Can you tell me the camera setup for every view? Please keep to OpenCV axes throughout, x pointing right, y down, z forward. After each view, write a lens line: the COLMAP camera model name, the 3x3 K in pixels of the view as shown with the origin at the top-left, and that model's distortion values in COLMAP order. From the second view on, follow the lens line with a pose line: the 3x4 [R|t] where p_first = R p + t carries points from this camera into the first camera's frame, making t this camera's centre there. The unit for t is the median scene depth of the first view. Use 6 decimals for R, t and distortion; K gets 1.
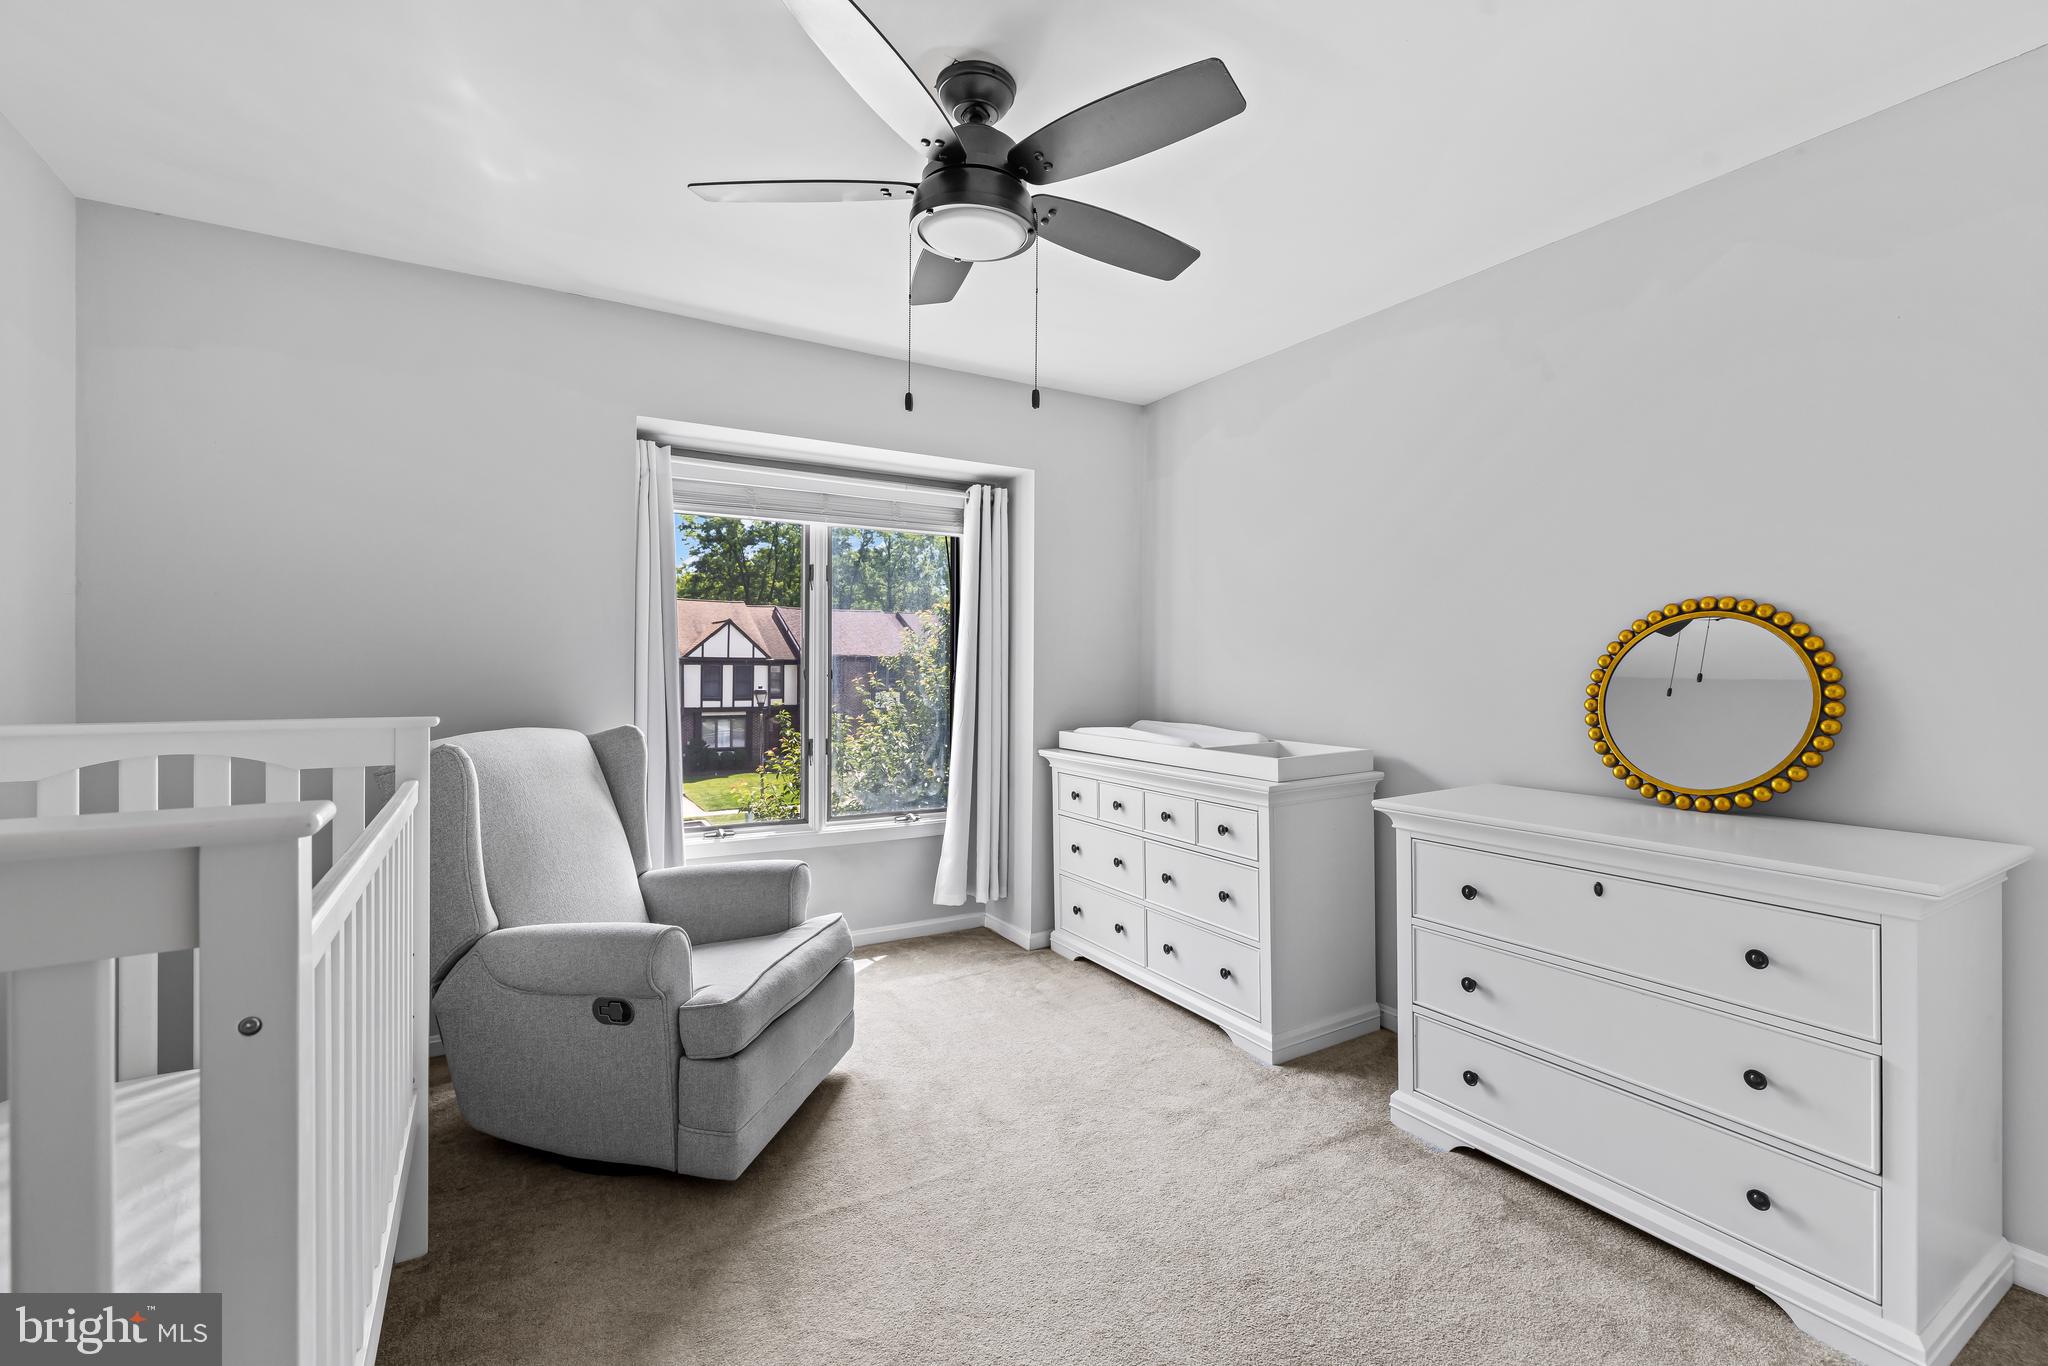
lens RADIAL K [[914.3, 0, 1032.5], [0, 914.3, 669.1], [0, 0, 1]] dist [-0.004111, 0.001887]
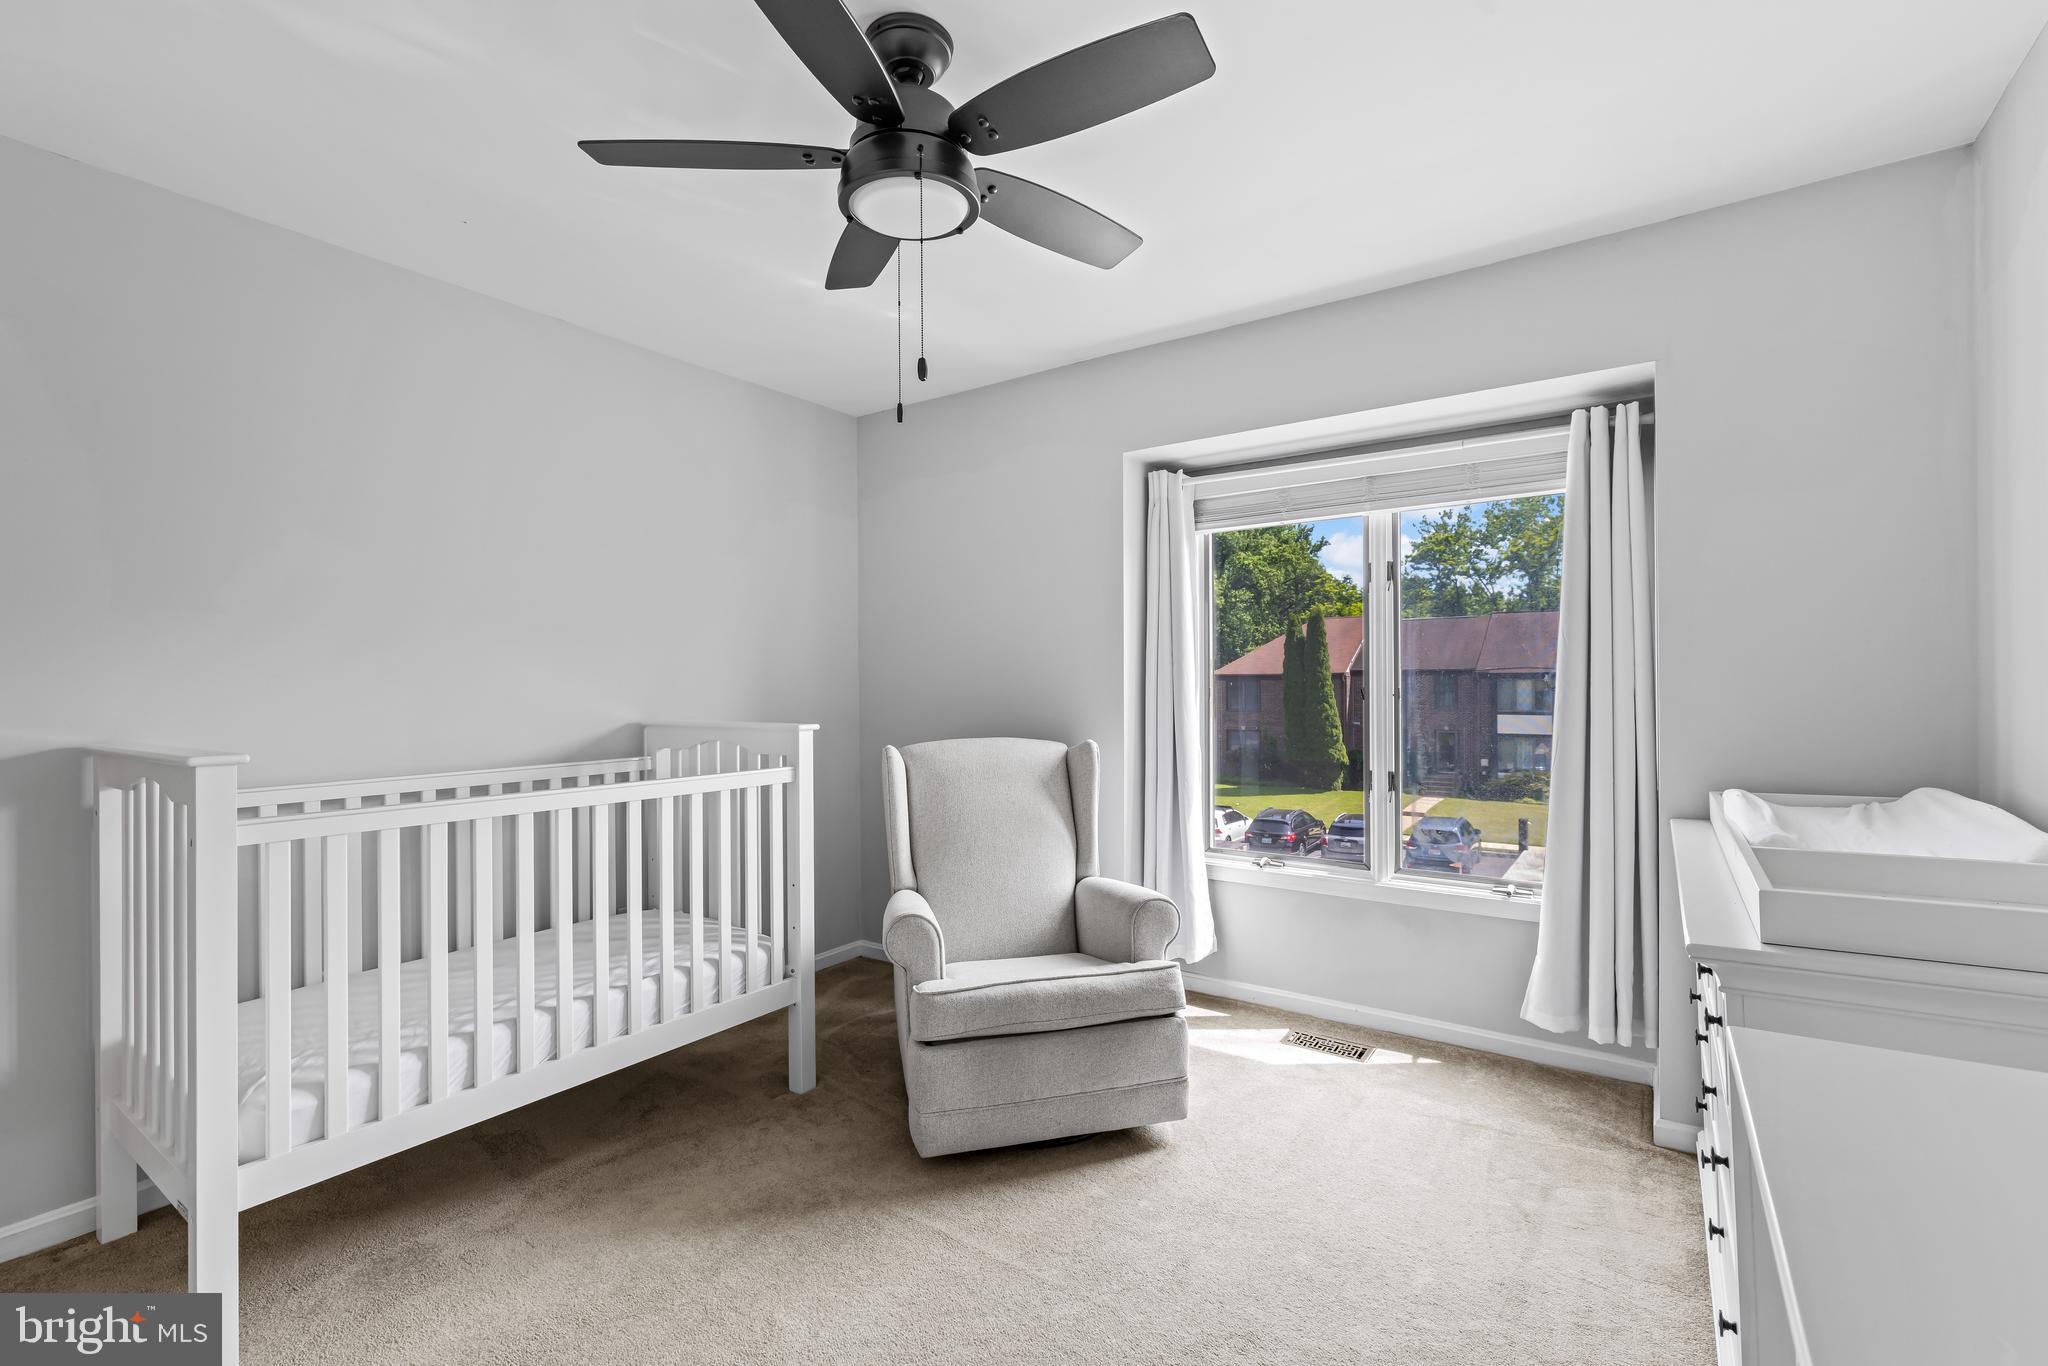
lens RADIAL K [[914.3, 0, 1036.7], [0, 914.3, 683.2], [0, 0, 1]] dist [-0.004111, 0.001887]
pose [[0.396785, -0.007288, -0.917882, 0.407238], [0.003440, 0.999973, -0.006453, 0.000109], [0.917905, -0.000597, 0.396800, 0.384026]]
